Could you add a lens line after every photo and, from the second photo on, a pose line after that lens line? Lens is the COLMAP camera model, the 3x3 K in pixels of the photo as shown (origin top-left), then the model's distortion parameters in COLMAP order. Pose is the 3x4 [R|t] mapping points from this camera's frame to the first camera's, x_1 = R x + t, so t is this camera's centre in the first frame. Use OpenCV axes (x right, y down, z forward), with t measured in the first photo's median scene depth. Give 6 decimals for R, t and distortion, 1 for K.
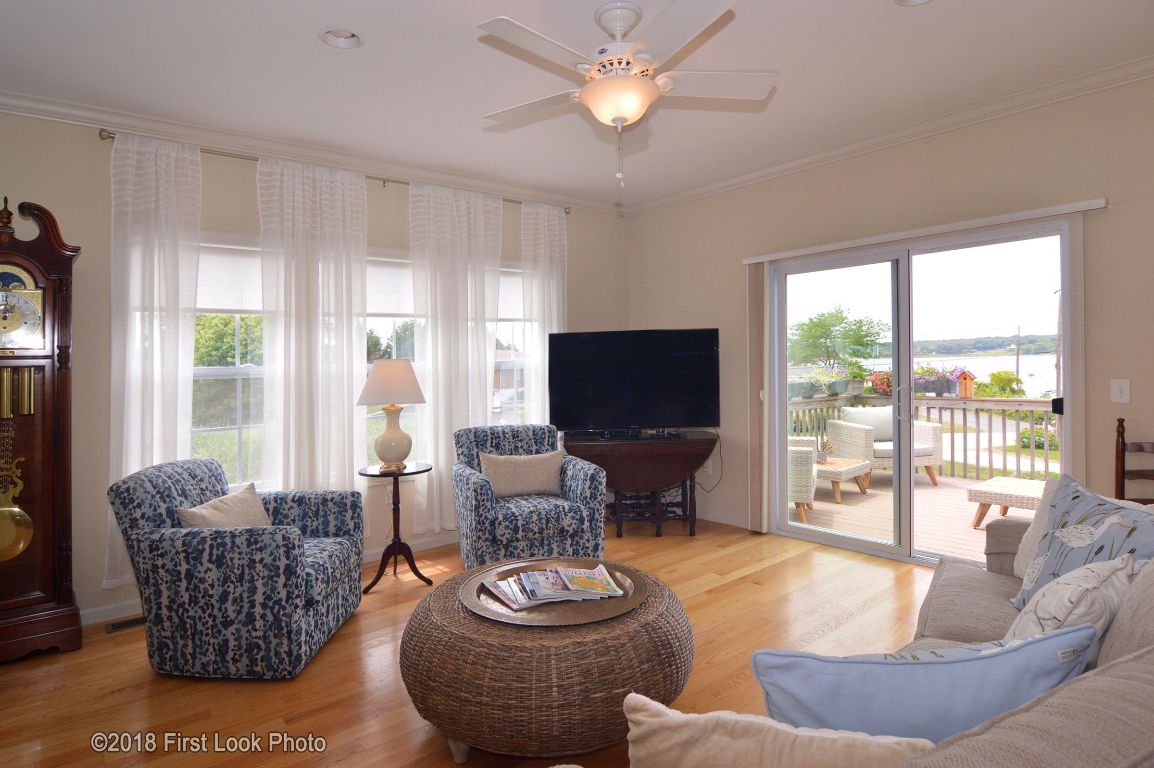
lens RADIAL K [[660.7, 0, 581.6], [0, 660.7, 410.2], [0, 0, 1]] dist [-0.016525, -0.000112]
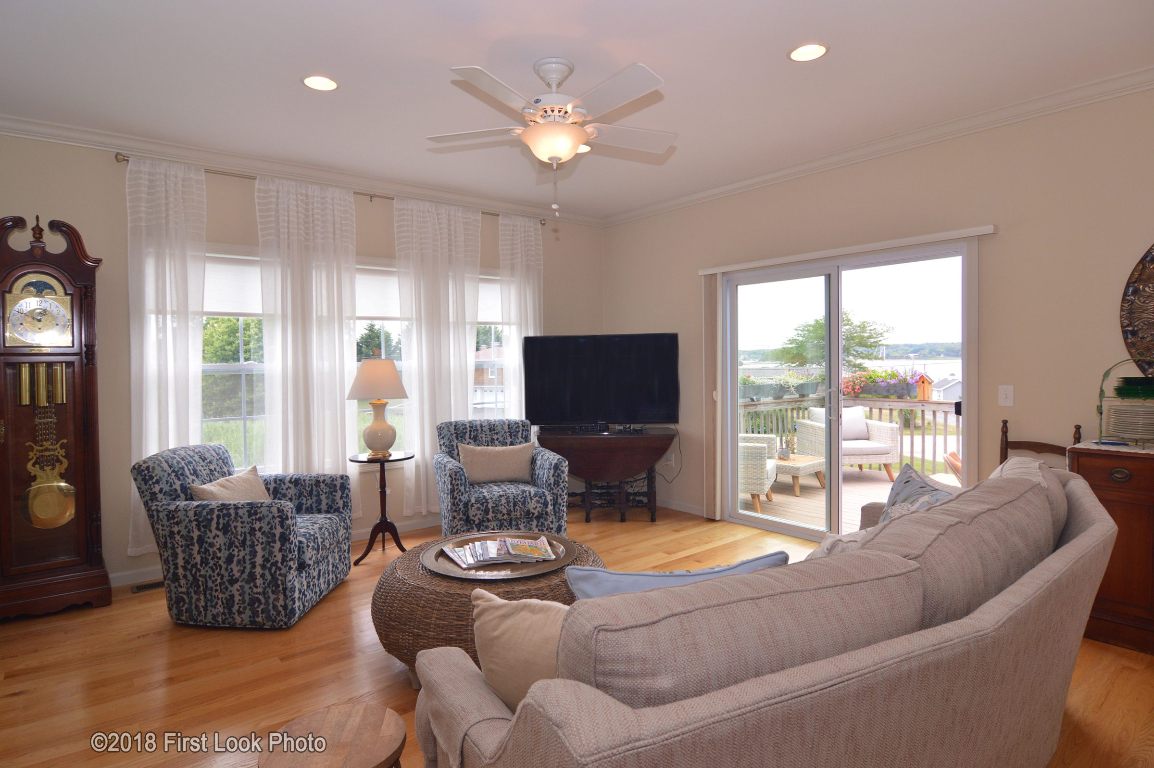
lens RADIAL K [[660.7, 0, 585.2], [0, 660.7, 446.4], [0, 0, 1]] dist [-0.016525, -0.000112]
pose [[0.999799, 0.014545, -0.013779, 0.086661], [-0.013723, 0.998220, 0.058036, 0.001653], [0.014599, -0.057835, 0.998219, -0.129028]]
